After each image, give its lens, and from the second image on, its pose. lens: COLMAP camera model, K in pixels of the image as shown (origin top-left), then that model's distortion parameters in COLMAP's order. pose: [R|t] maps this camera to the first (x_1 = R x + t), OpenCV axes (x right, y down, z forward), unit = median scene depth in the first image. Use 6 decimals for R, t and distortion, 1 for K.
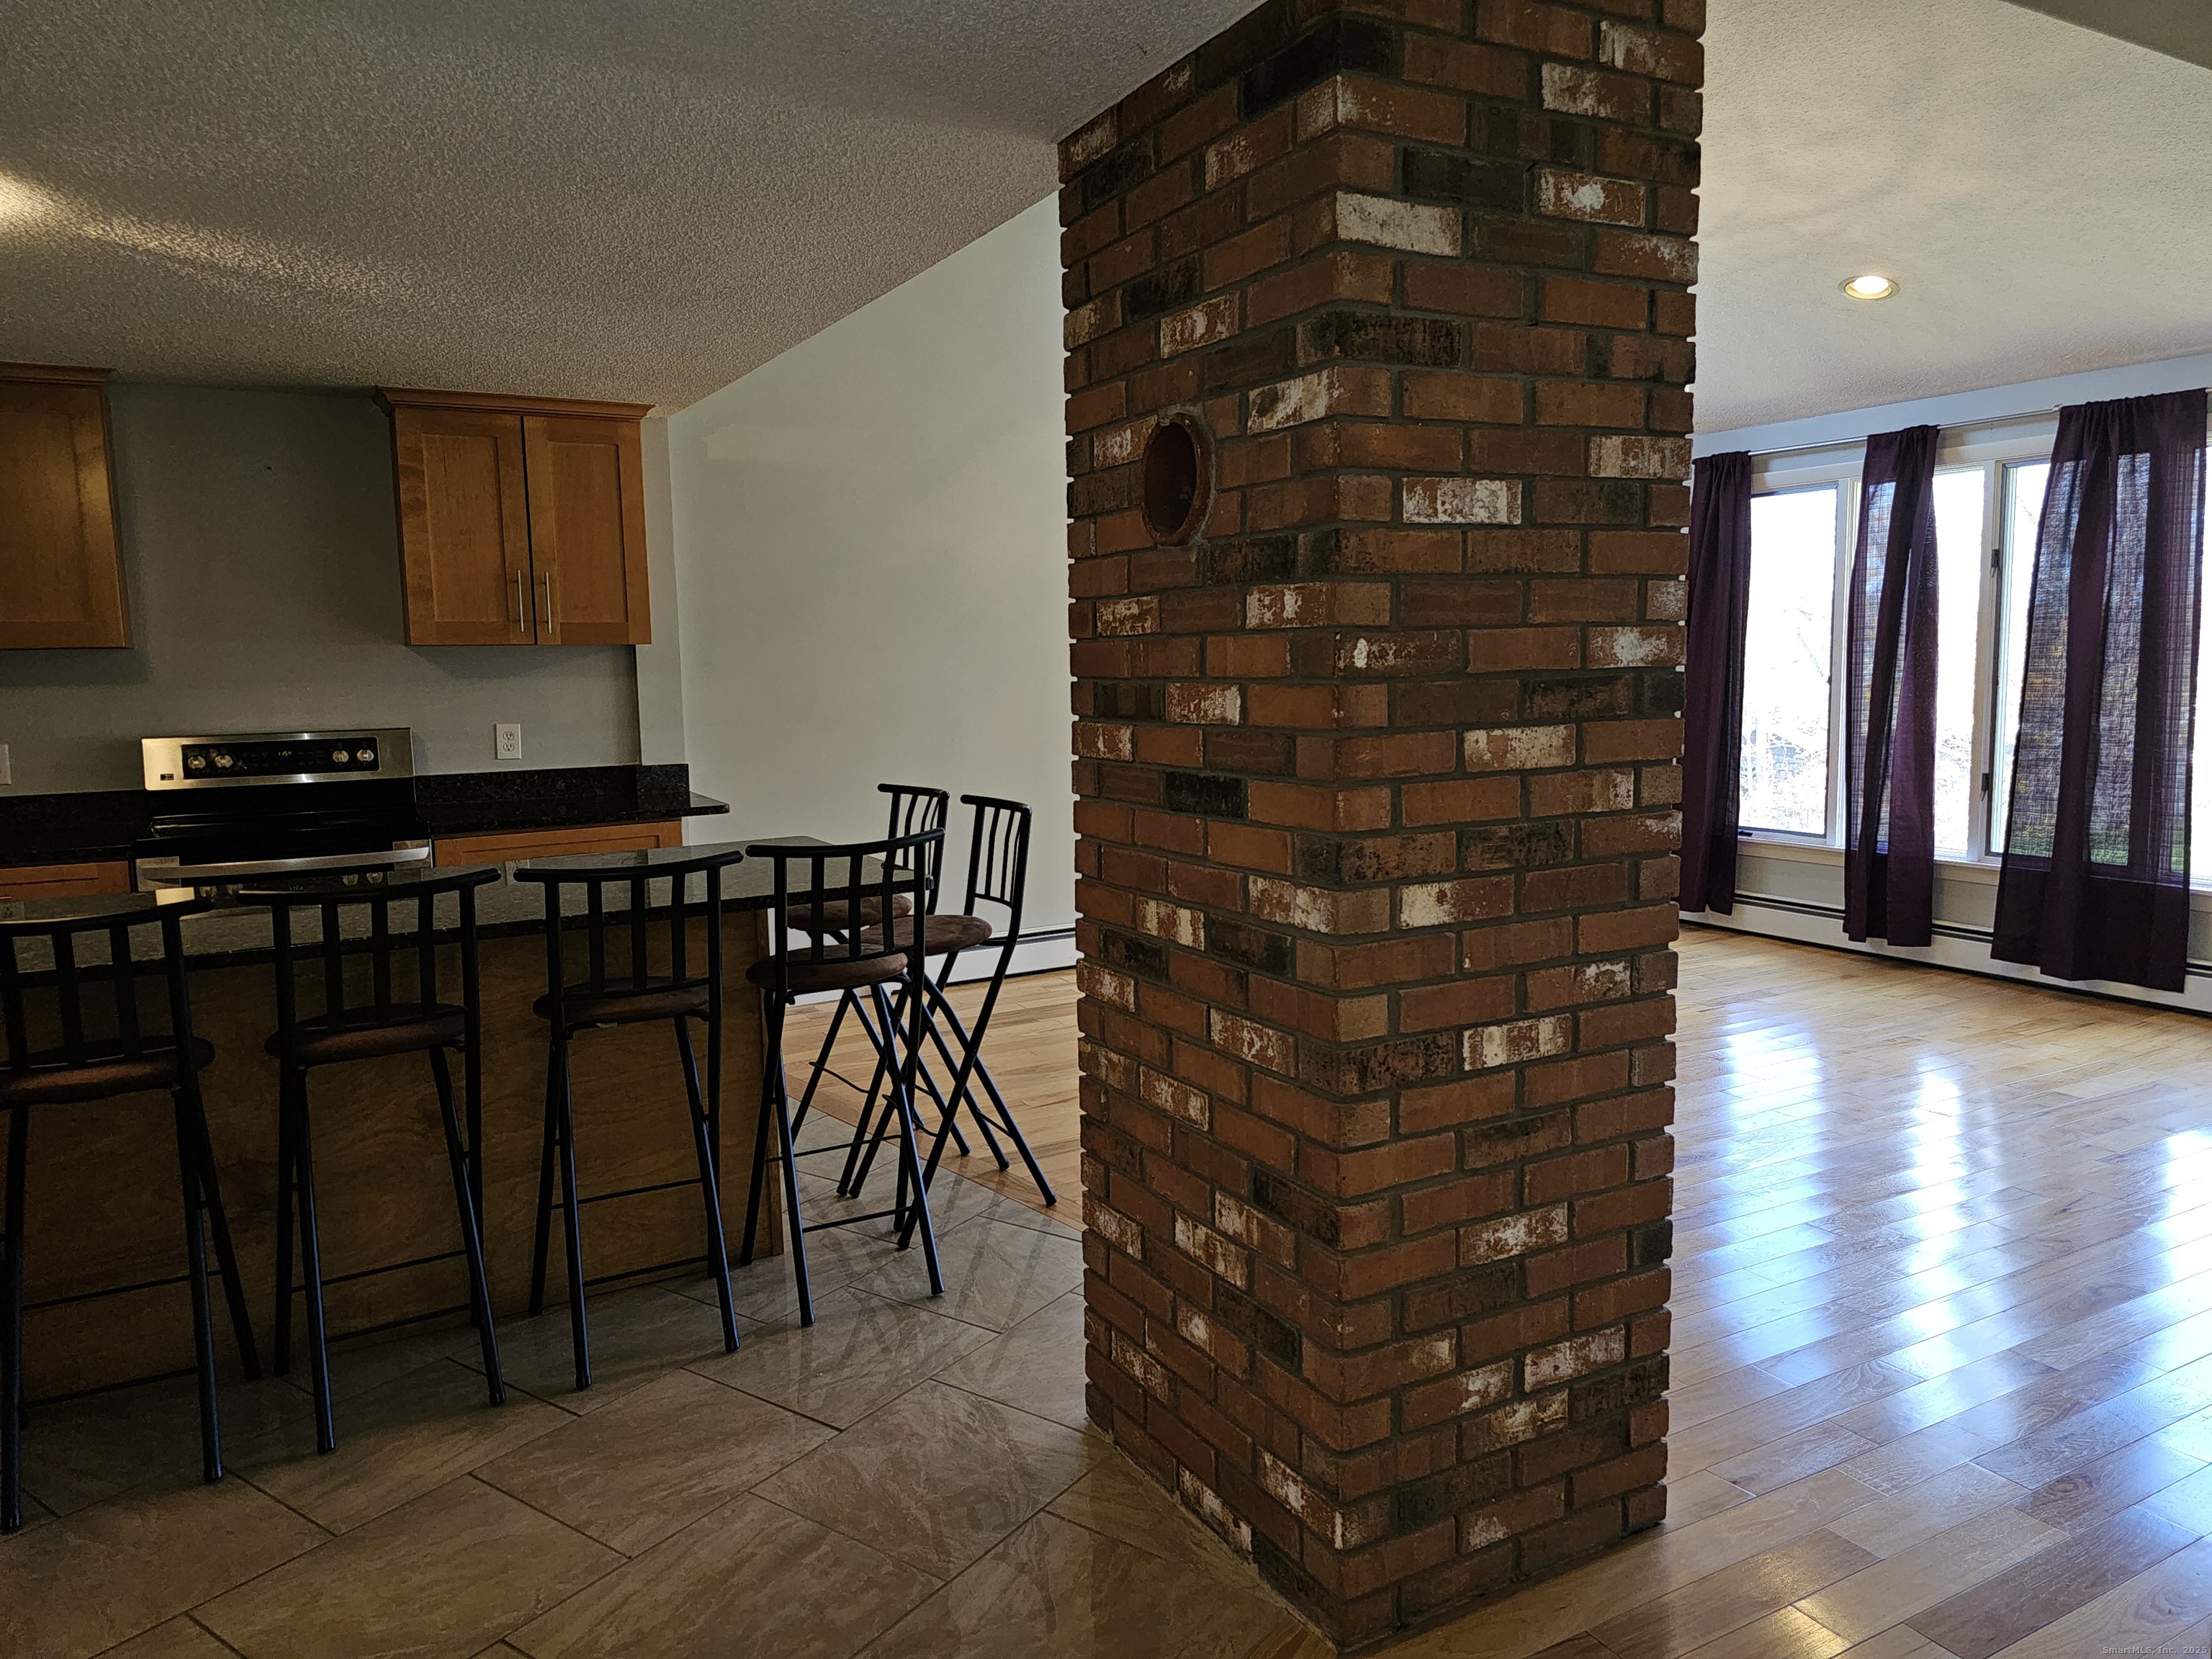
lens RADIAL K [[1489.0, 0, 1106.7], [0, 1489.0, 839.7], [0, 0, 1]] dist [-0.000221, -0.007905]
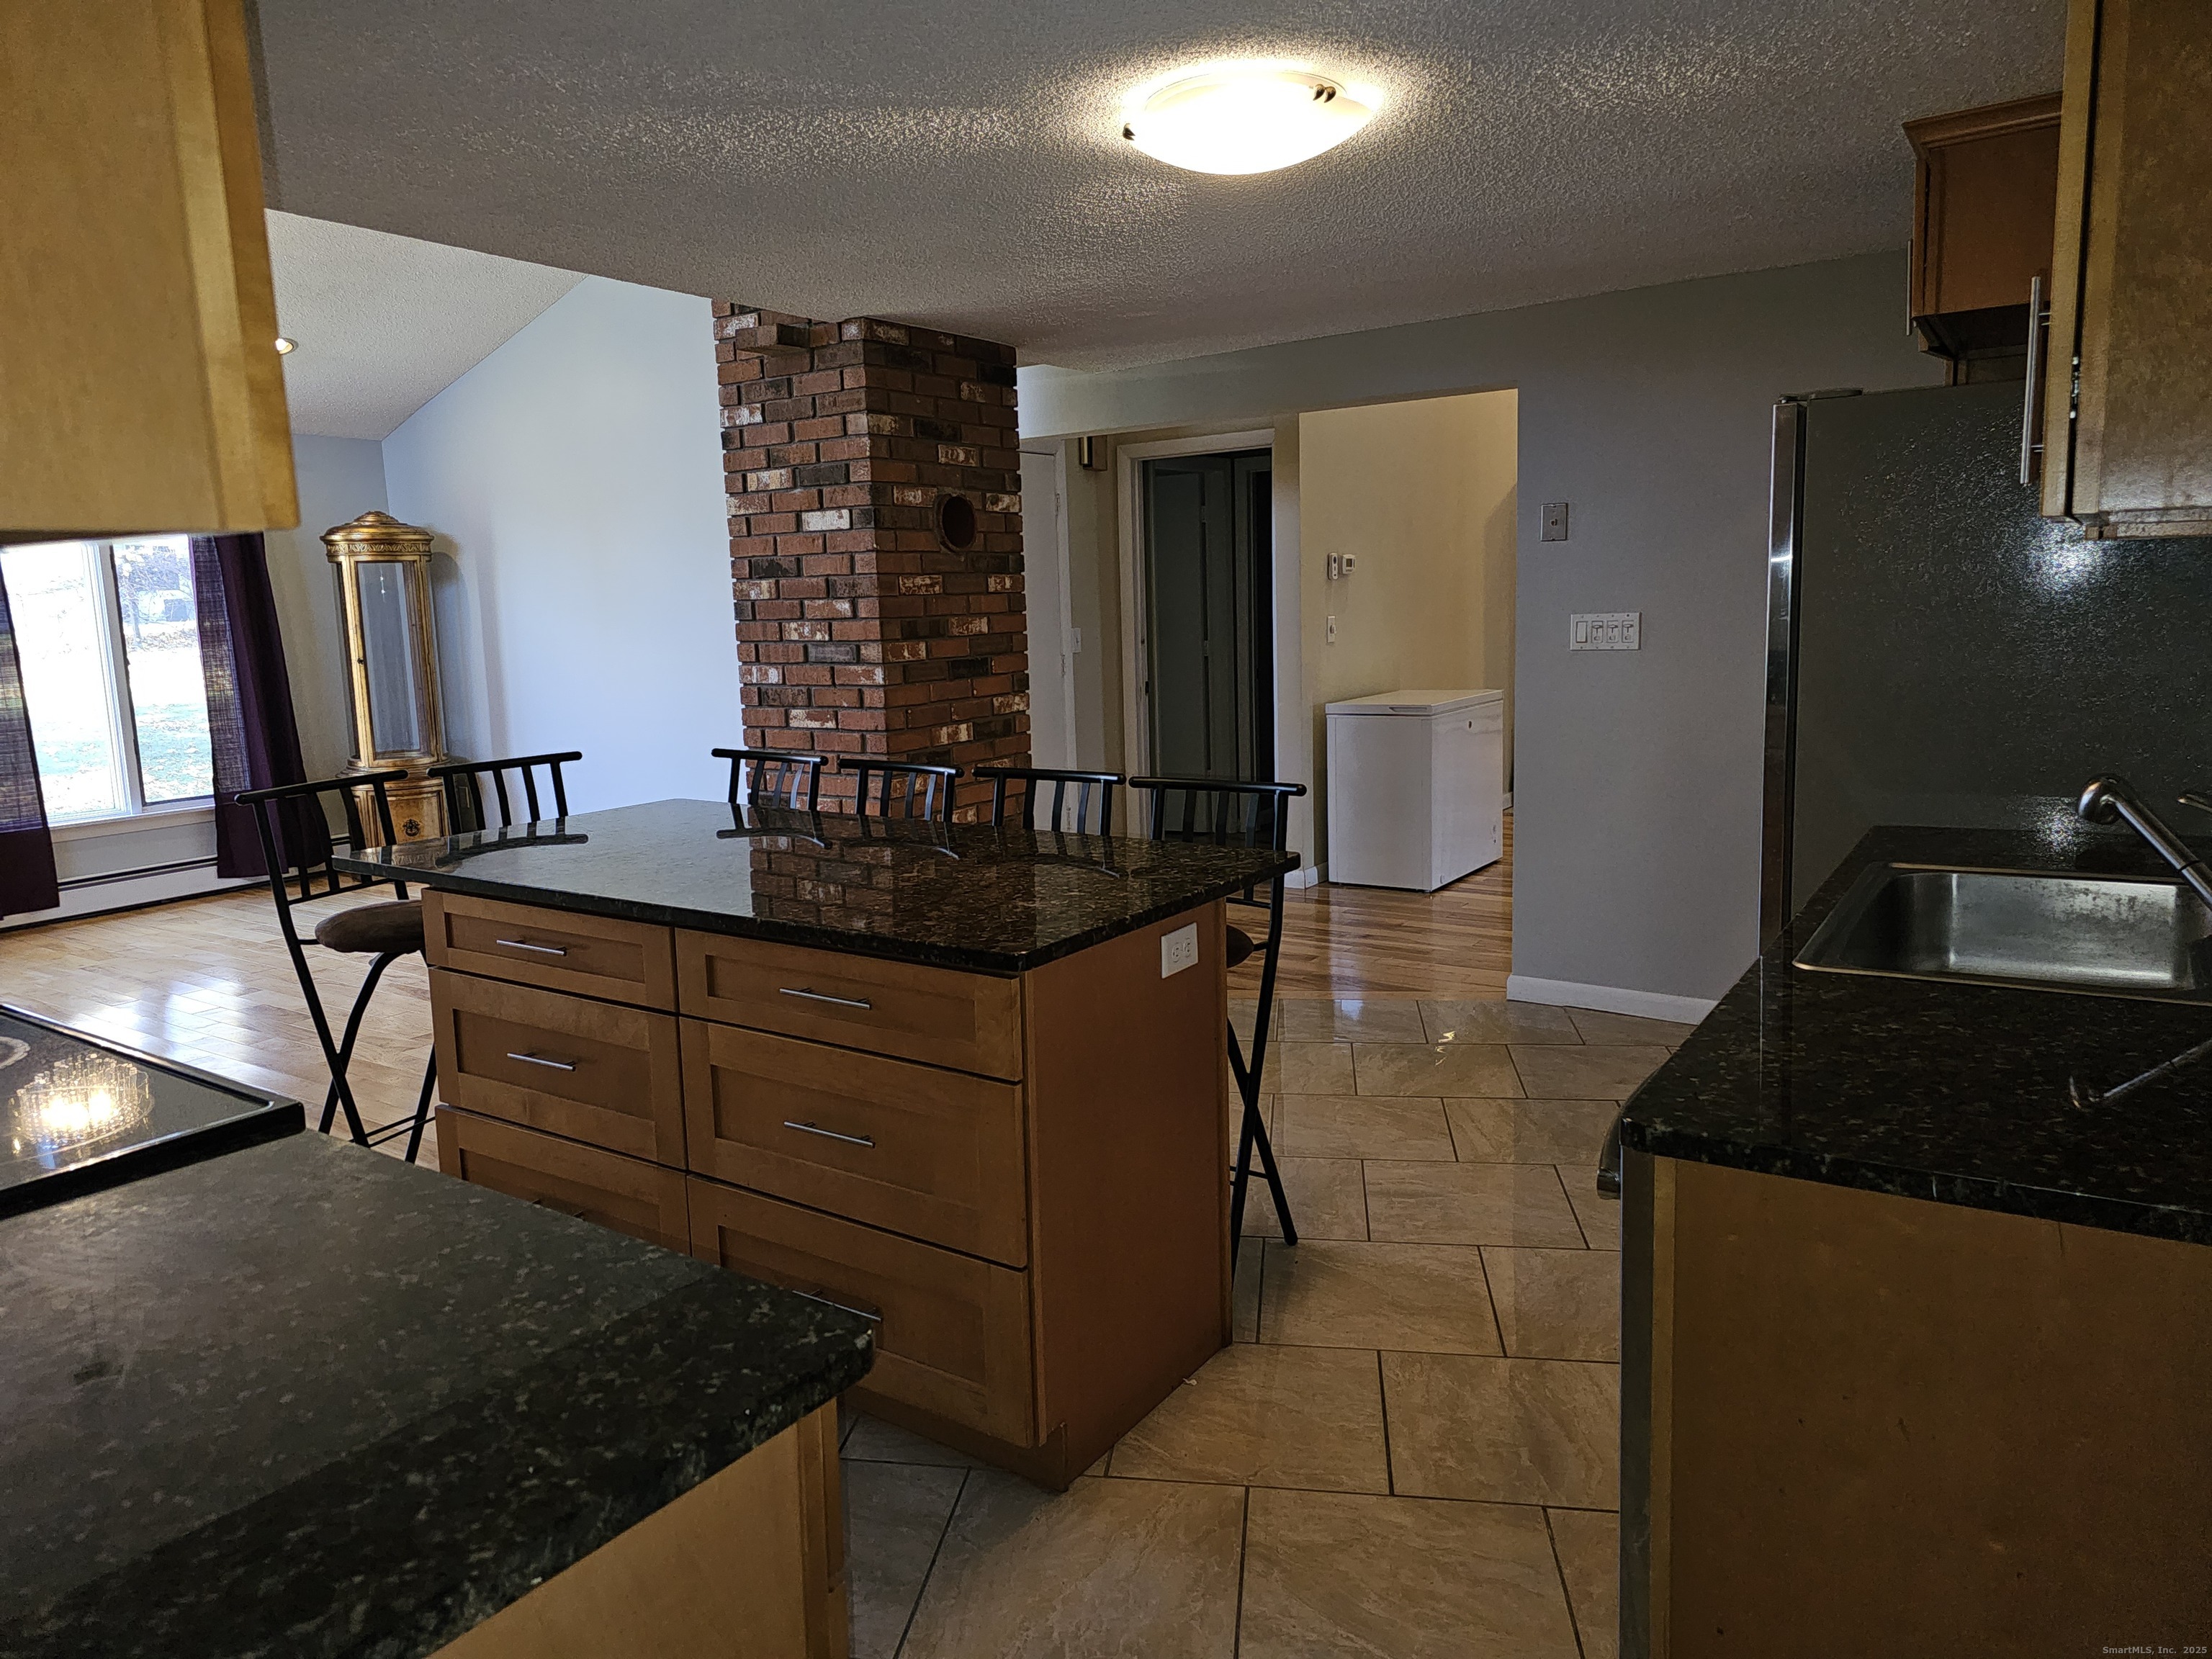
lens RADIAL K [[1489.0, 0, 1105.8], [0, 1489.0, 818.4], [0, 0, 1]] dist [-0.000221, -0.007905]
pose [[-0.468066, -0.101328, 0.877865, -2.001568], [0.144850, 0.971171, 0.189330, -0.203461], [-0.871741, 0.215777, -0.439895, 1.861465]]
